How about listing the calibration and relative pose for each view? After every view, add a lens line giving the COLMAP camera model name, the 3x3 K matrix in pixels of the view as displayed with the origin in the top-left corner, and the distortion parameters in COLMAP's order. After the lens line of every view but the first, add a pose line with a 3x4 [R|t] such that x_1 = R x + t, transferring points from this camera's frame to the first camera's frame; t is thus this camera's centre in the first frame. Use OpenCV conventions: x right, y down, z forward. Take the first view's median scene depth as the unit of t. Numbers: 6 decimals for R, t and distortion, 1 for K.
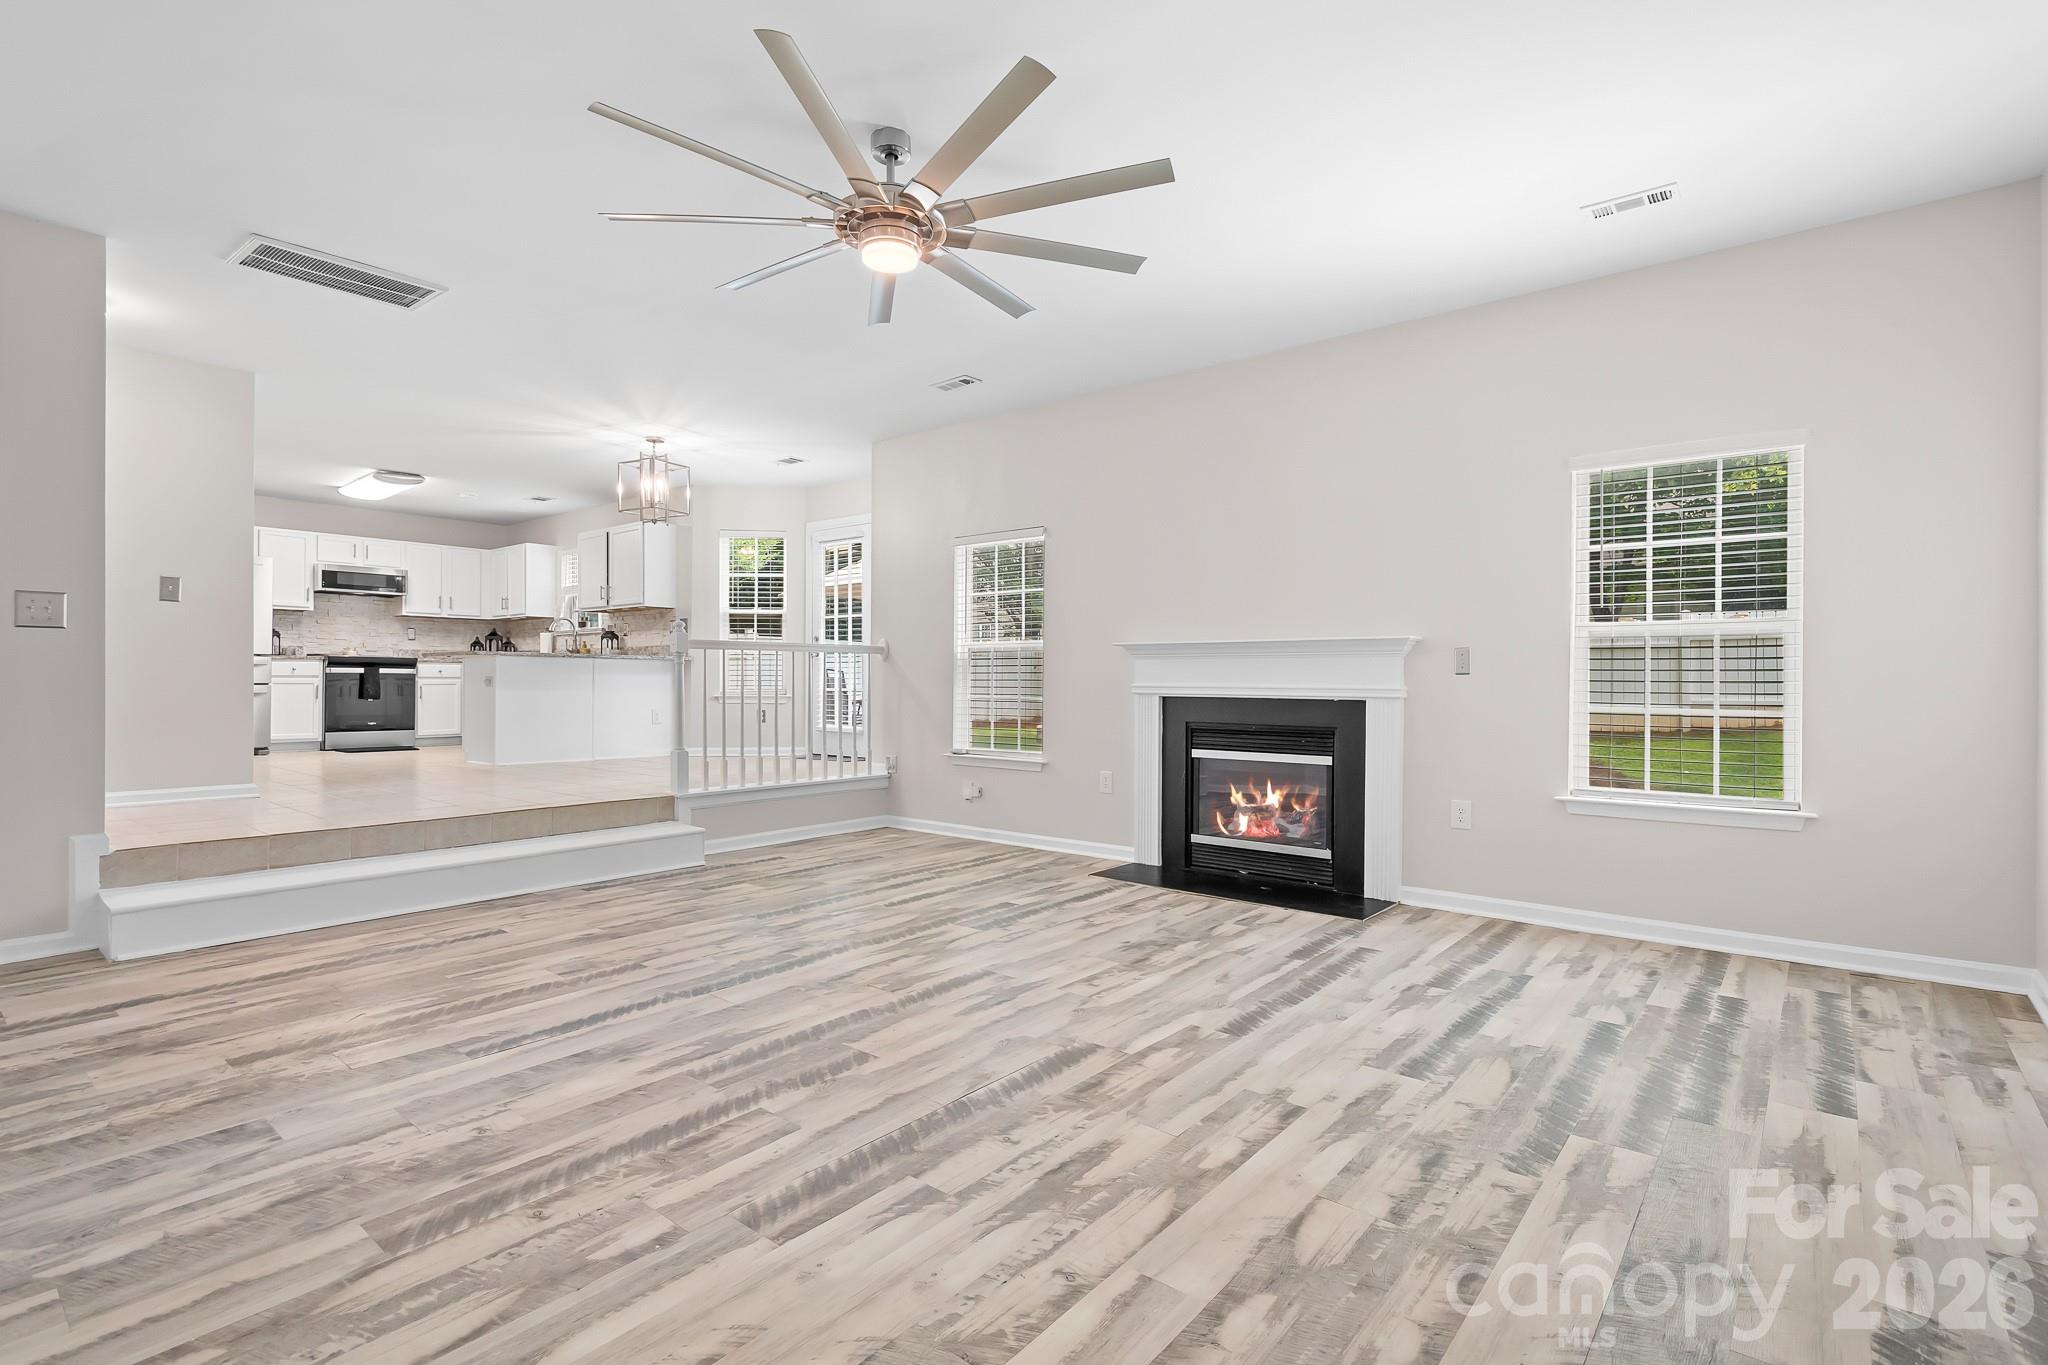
lens RADIAL K [[978.1, 0, 1020.6], [0, 978.1, 677.7], [0, 0, 1]] dist [0.005954, -0.005035]
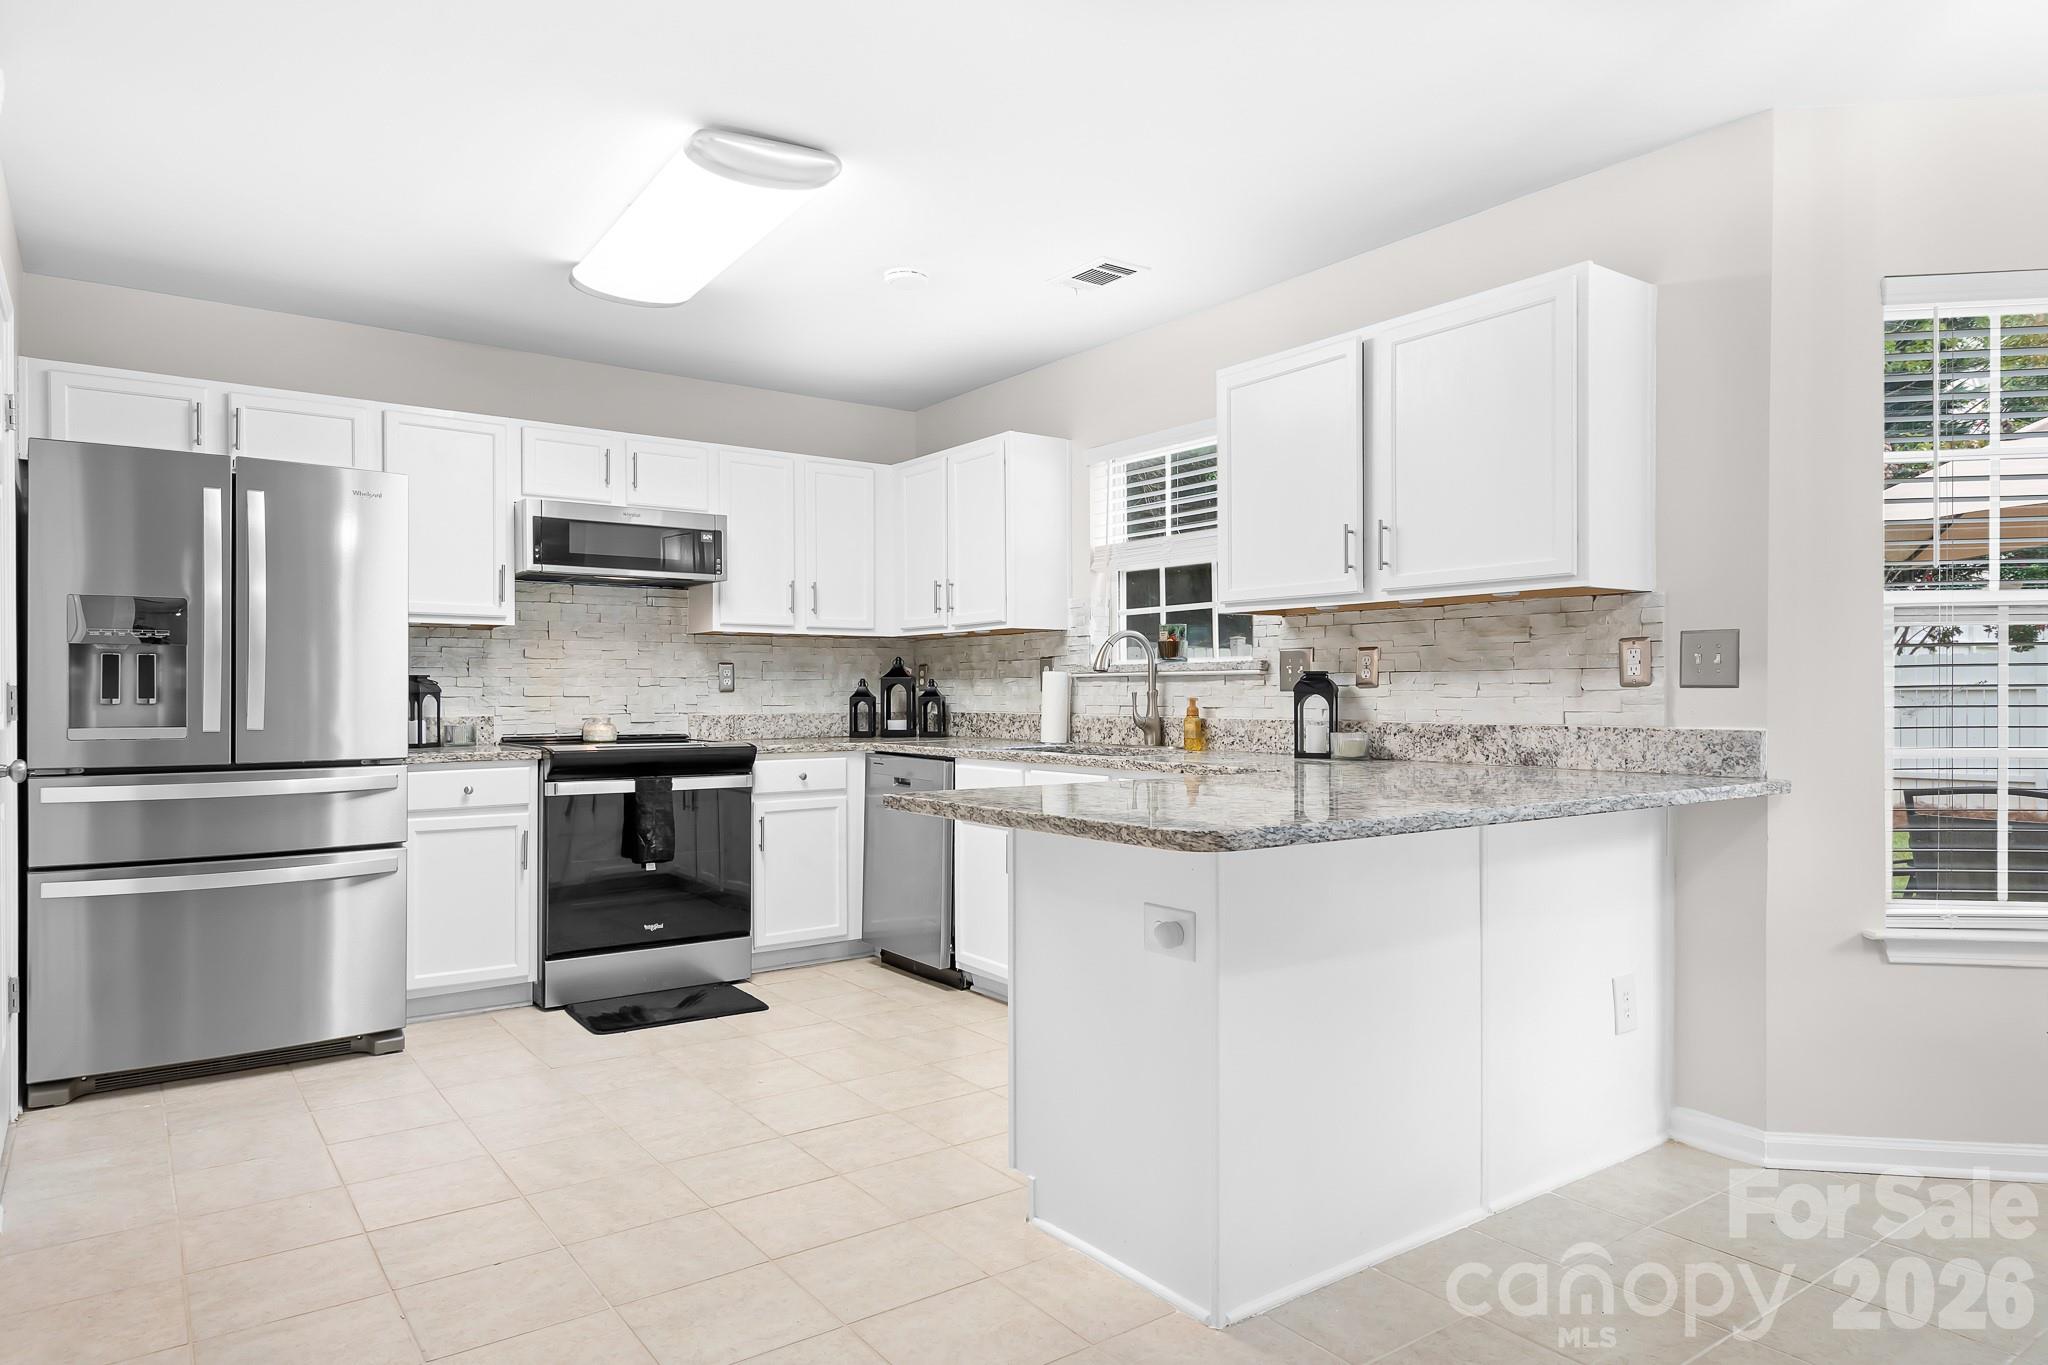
lens RADIAL K [[1265.9, 0, 1021.0], [0, 1265.9, 703.6], [0, 0, 1]] dist [0.002939, 0.001237]
pose [[0.966771, -0.002487, -0.255630, -0.976729], [0.004557, 0.999961, 0.007507, -0.098311], [0.255602, -0.008423, 0.966745, 1.381055]]
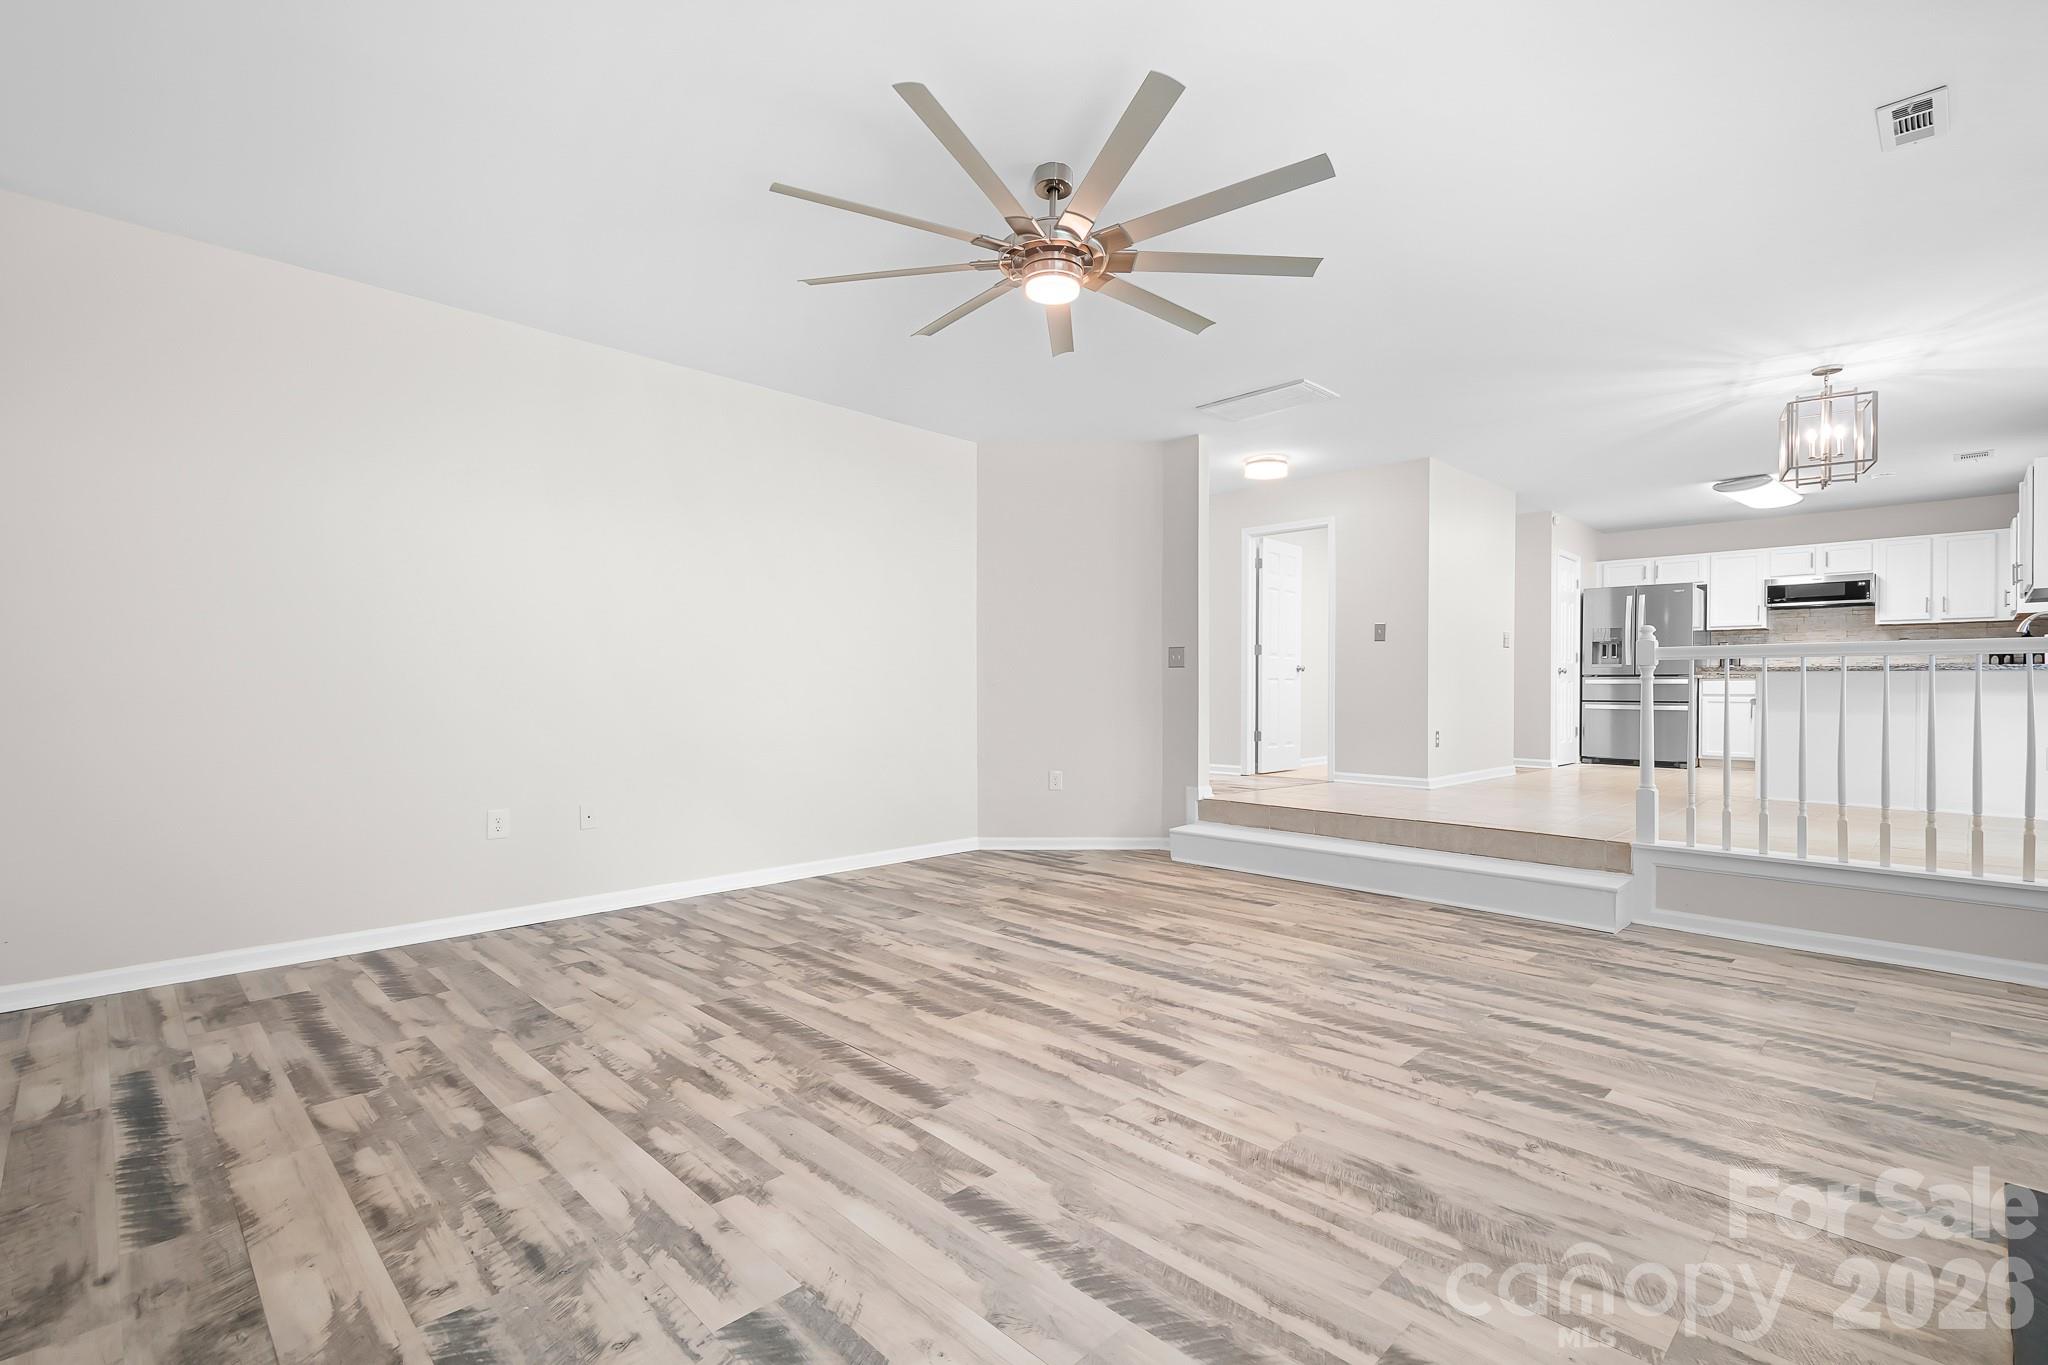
lens RADIAL K [[943.4, 0, 1020.3], [0, 943.4, 674.0], [0, 0, 1]] dist [0.000889, -0.001488]
pose [[-0.101587, -0.018980, -0.994646, 0.680538], [-0.008556, 0.999798, -0.018204, 0.001424], [0.994790, 0.006661, -0.101729, 0.850589]]
